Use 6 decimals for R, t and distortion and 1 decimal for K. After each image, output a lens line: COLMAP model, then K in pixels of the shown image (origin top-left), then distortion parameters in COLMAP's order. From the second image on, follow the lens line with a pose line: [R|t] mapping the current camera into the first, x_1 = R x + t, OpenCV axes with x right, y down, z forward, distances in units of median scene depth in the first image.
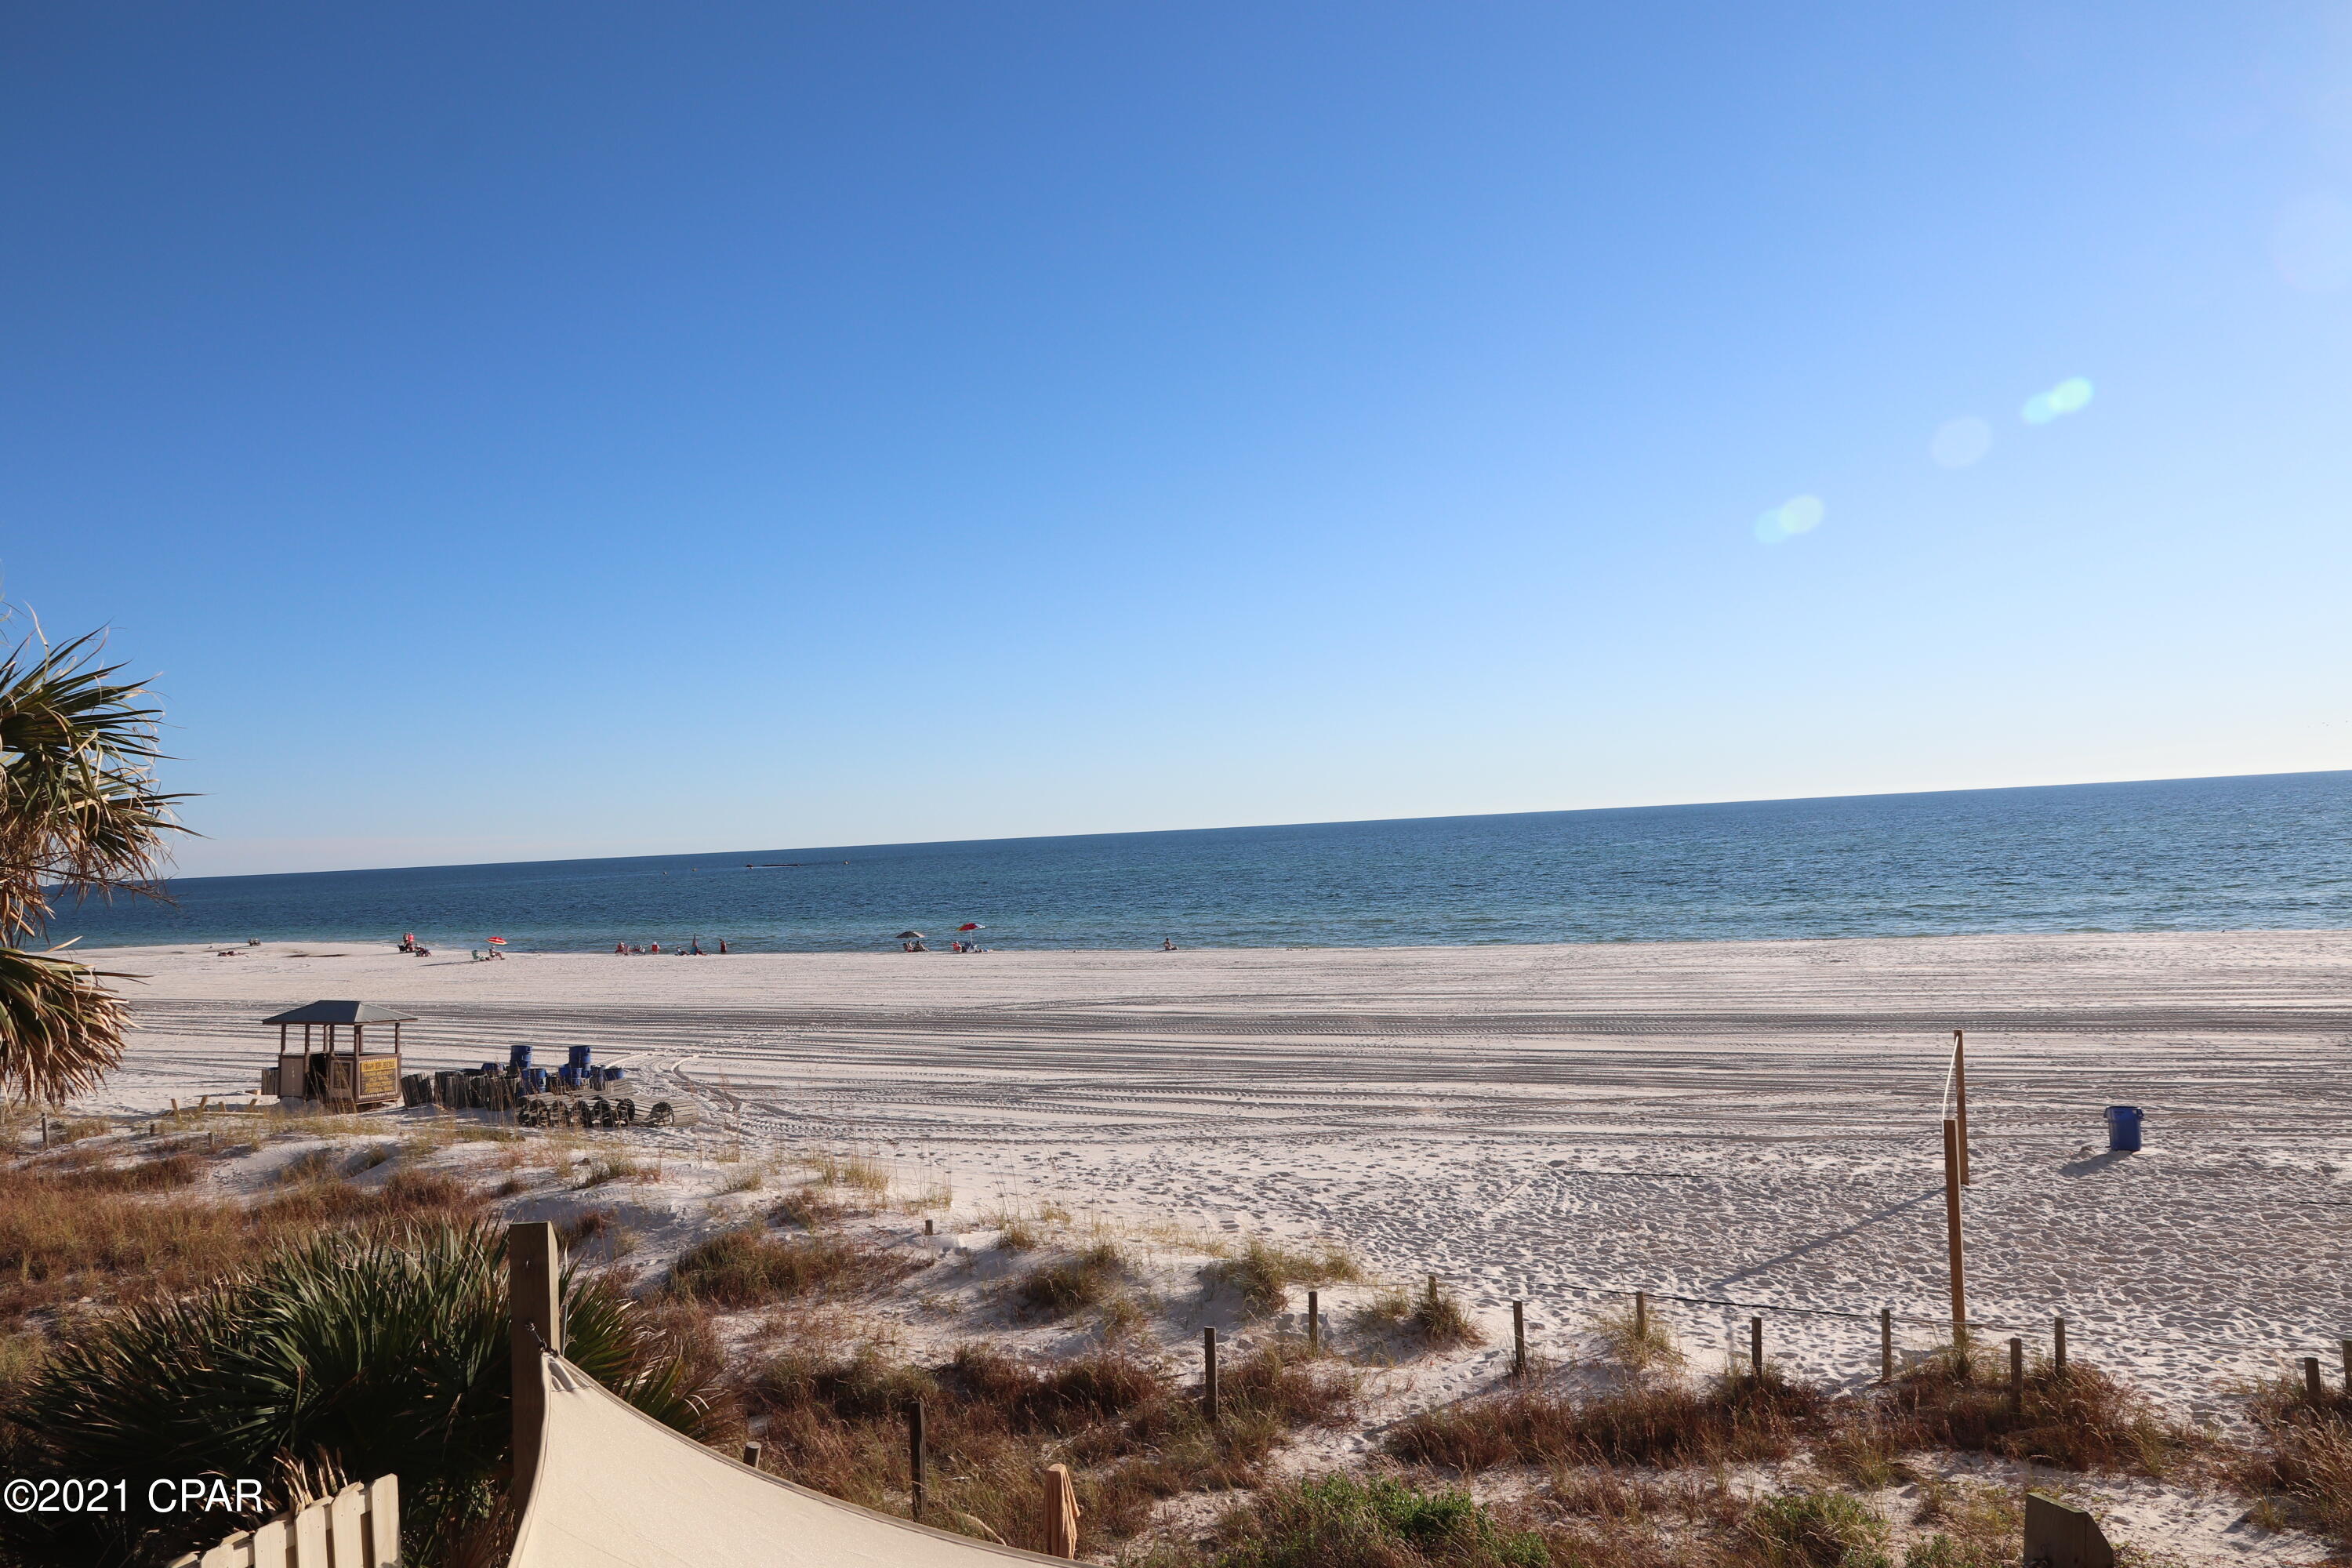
lens RADIAL K [[1618.6, 0, 1195.4], [0, 1618.6, 788.9], [0, 0, 1]] dist [-0.113926, 0.083844]
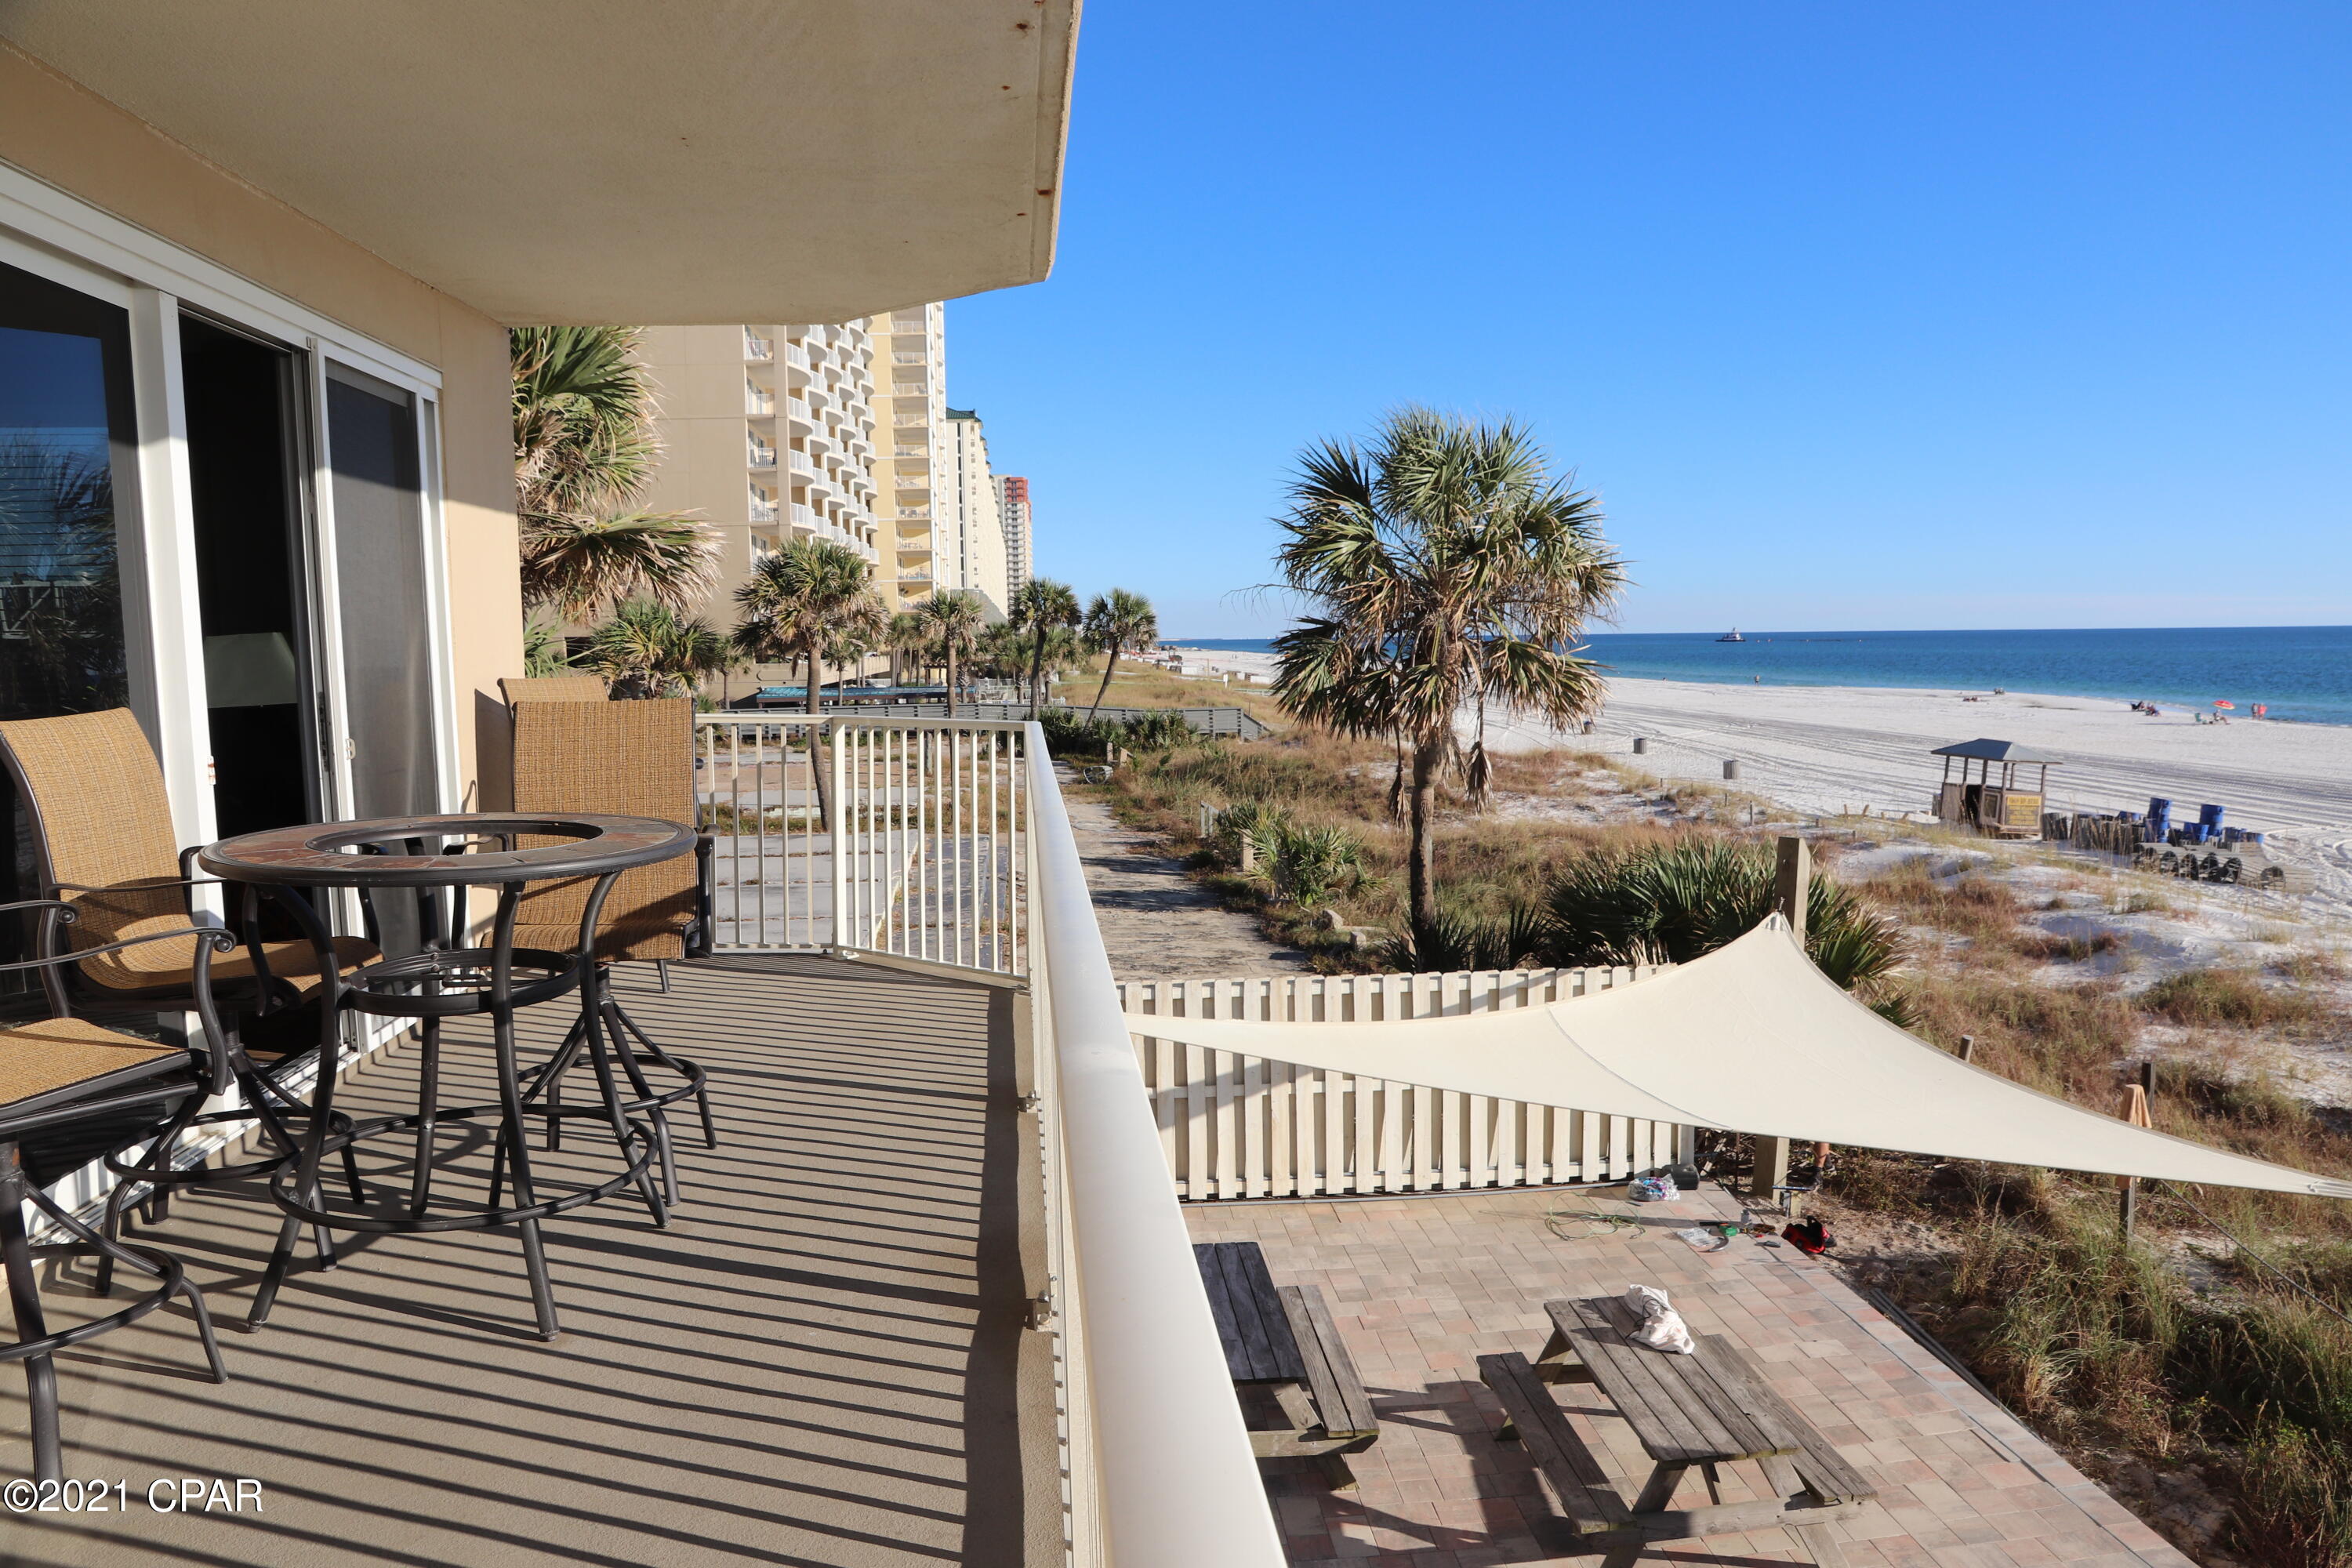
lens RADIAL K [[1618.6, 0, 1195.4], [0, 1618.6, 788.9], [0, 0, 1]] dist [-0.113926, 0.083844]
pose [[0.517438, 0.119865, -0.847284, 0.167703], [0.012068, 0.989020, 0.147286, -0.004099], [0.855636, -0.086437, 0.510310, -0.086961]]
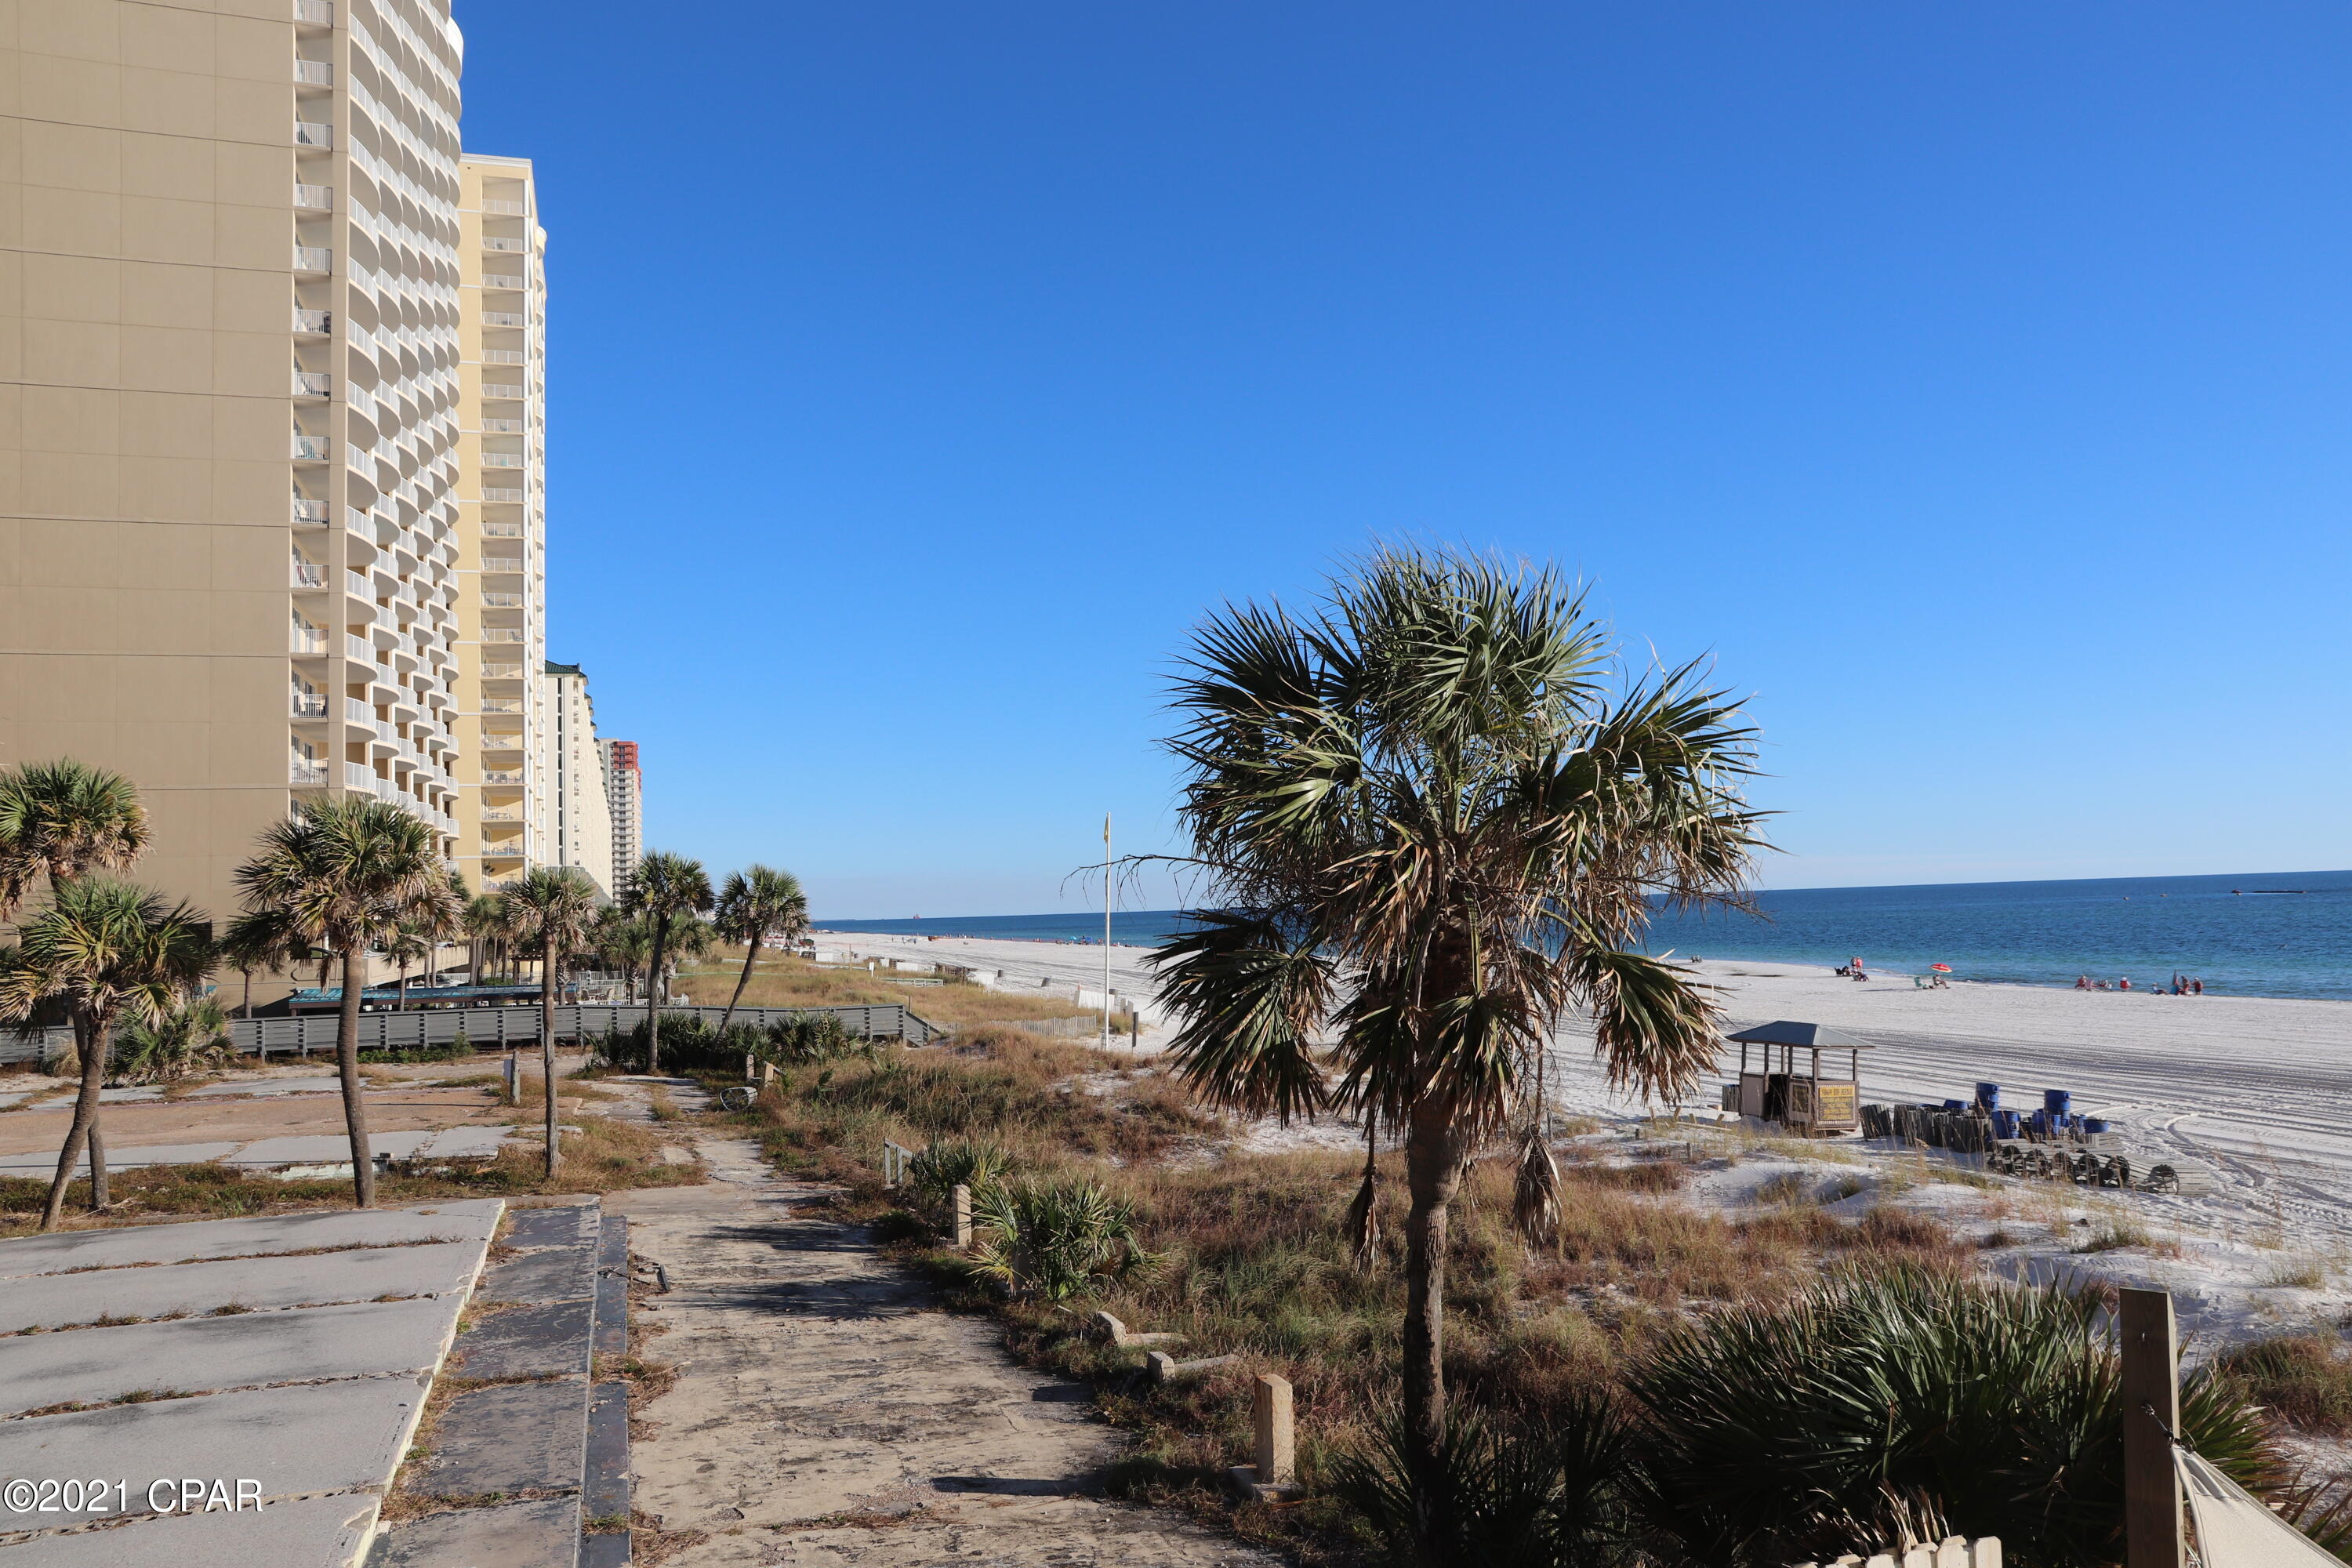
lens RADIAL K [[1744.7, 0, 1206.8], [0, 1744.7, 790.7], [0, 0, 1]] dist [-0.102286, 0.113902]
pose [[0.689428, -0.020489, -0.724065, -0.023874], [0.014636, 0.999790, -0.014355, 0.000339], [0.724207, -0.000701, 0.689583, -0.010449]]
